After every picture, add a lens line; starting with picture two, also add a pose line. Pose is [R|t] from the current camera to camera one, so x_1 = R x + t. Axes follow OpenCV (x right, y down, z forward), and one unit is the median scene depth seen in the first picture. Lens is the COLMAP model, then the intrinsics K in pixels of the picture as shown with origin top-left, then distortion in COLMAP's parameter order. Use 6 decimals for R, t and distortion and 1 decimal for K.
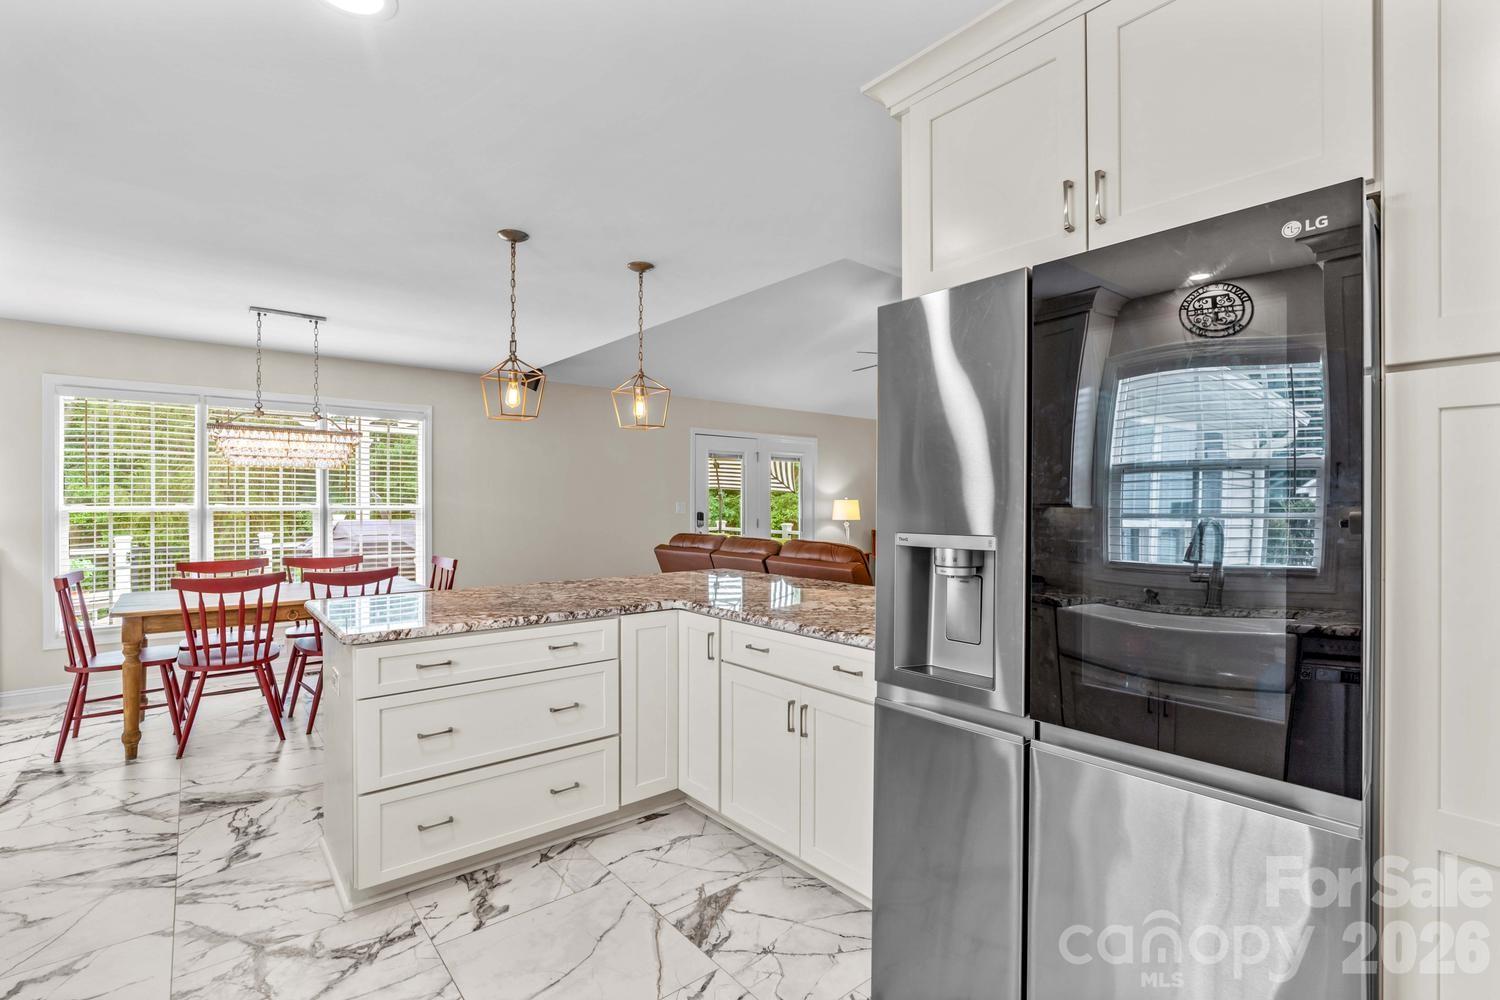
lens RADIAL K [[692.1, 0, 732.0], [0, 692.1, 510.5], [0, 0, 1]] dist [-0.013859, 0.006305]
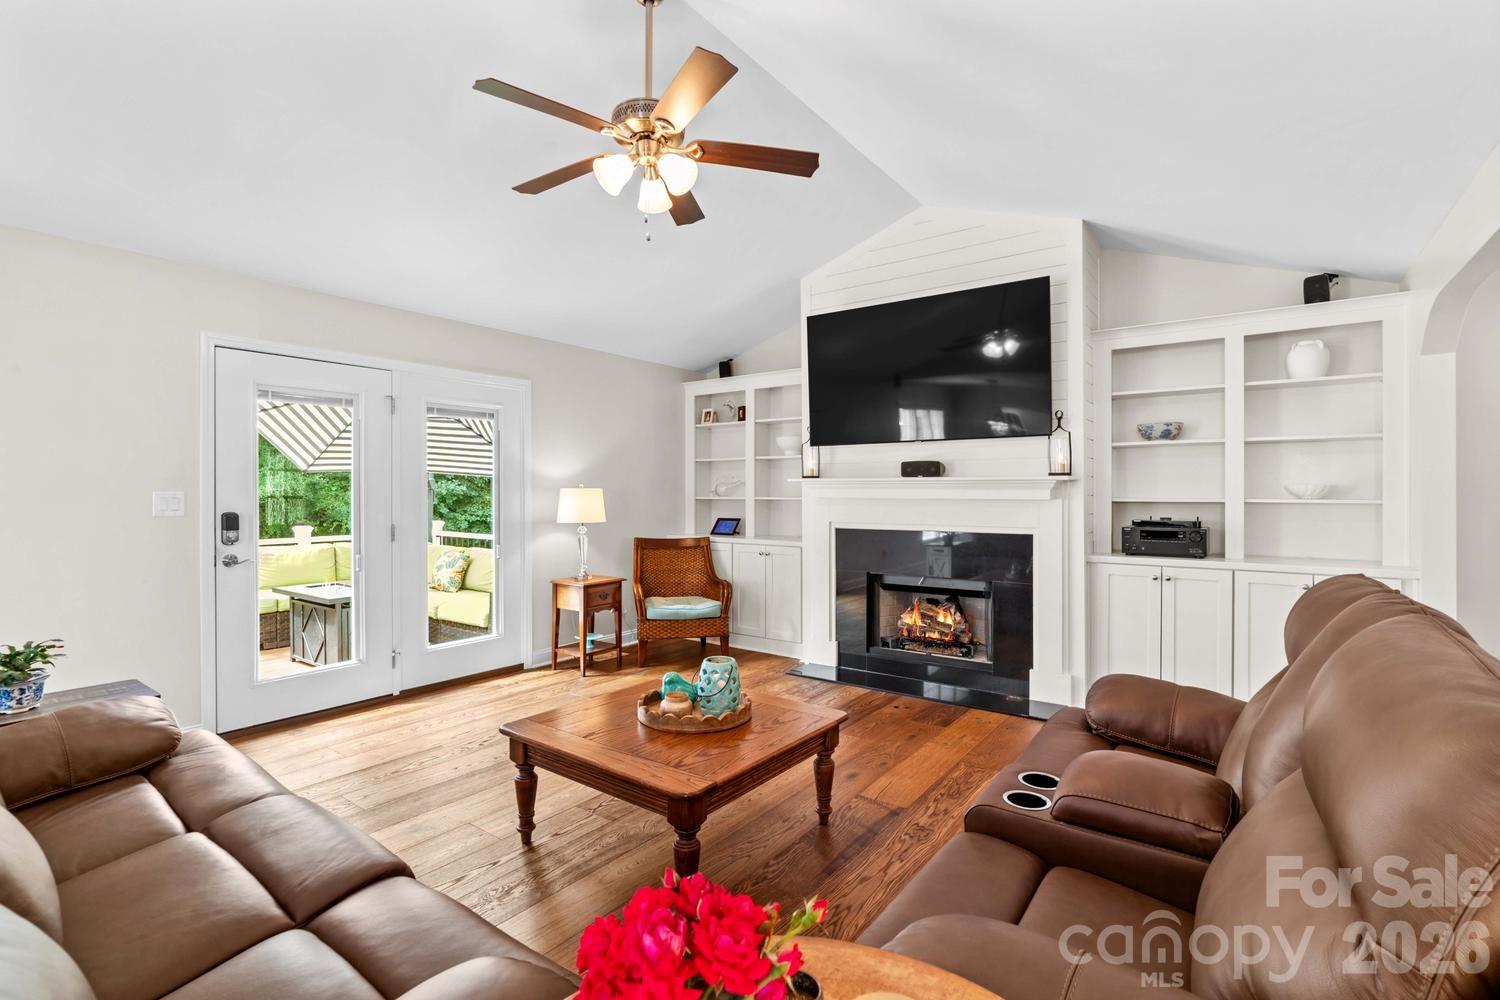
lens RADIAL K [[692.1, 0, 747.7], [0, 692.1, 496.5], [0, 0, 1]] dist [-0.013859, 0.006305]
pose [[0.967198, -0.001177, 0.254019, 0.380657], [0.004100, 0.999931, -0.010976, -0.003942], [-0.253989, 0.011657, 0.967137, 1.018056]]
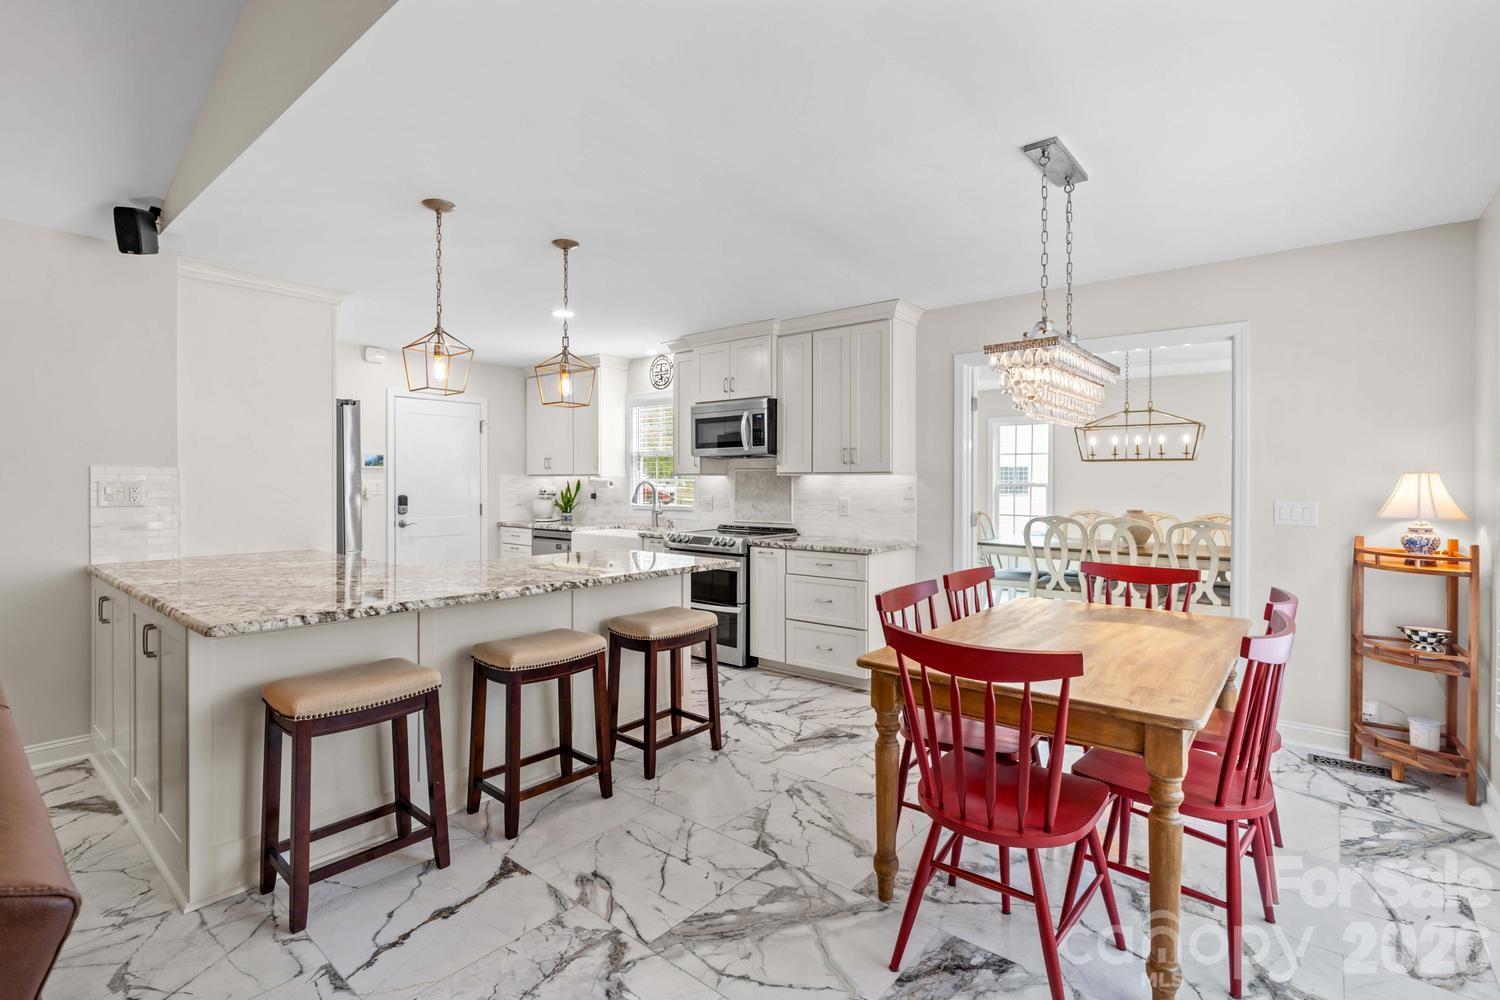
lens RADIAL K [[692.1, 0, 747.5], [0, 692.1, 488.8], [0, 0, 1]] dist [-0.013859, 0.006305]
pose [[-0.980185, -0.000955, -0.198082, -0.325100], [-0.005695, 0.999711, 0.023365, -0.022425], [0.198003, 0.024030, -0.979907, 1.822970]]
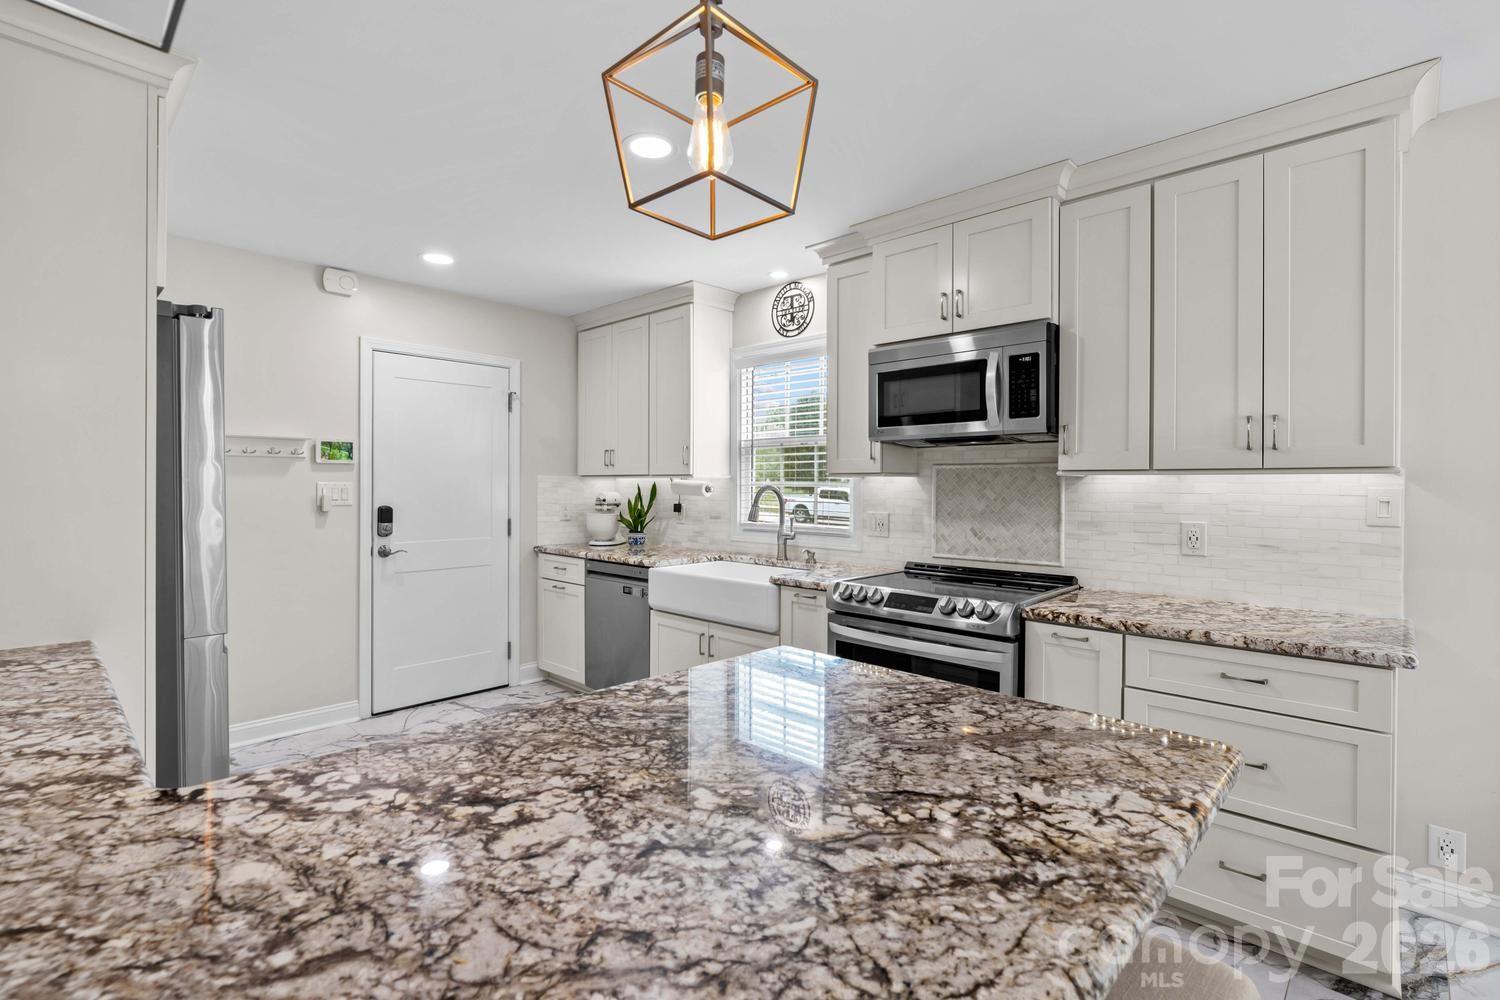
lens RADIAL K [[692.1, 0, 745.4], [0, 692.1, 489.5], [0, 0, 1]] dist [-0.013859, 0.006305]
pose [[-0.991807, -0.005559, -0.127627, -0.246859], [-0.008069, 0.999784, 0.019160, -0.013318], [0.127493, 0.020032, -0.991637, 1.106327]]
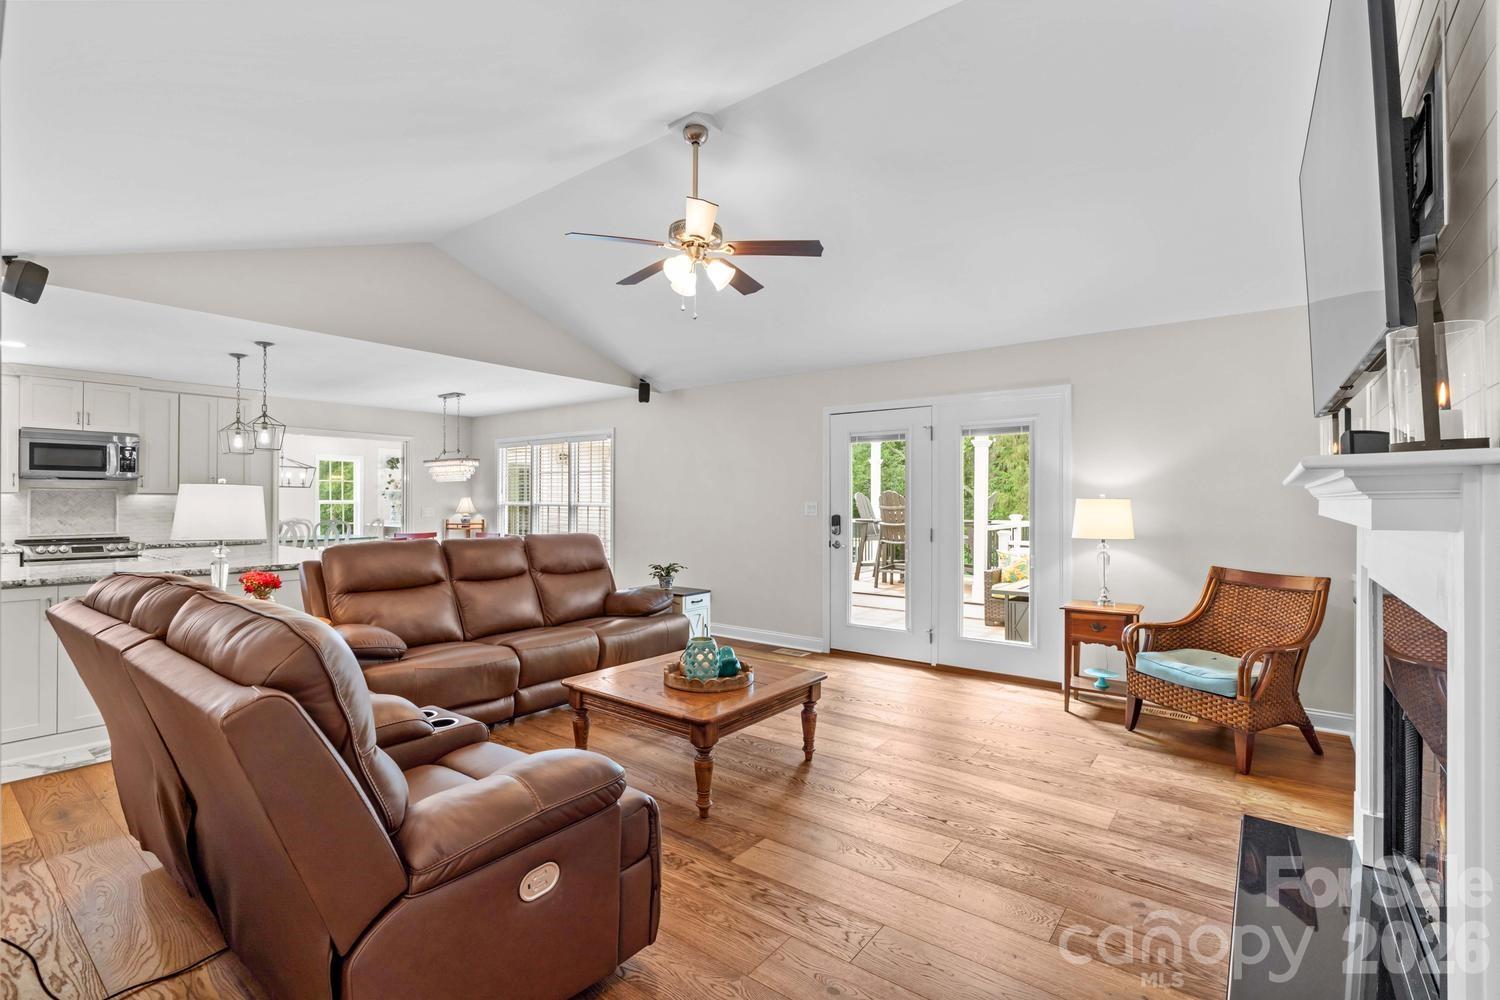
lens RADIAL K [[692.1, 0, 745.7], [0, 692.1, 508.1], [0, 0, 1]] dist [-0.013859, 0.006305]
pose [[0.220186, 0.009346, -0.975413, 1.494188], [-0.015675, 0.999859, 0.006041, -0.018566], [0.975332, 0.013959, 0.220301, 1.610252]]
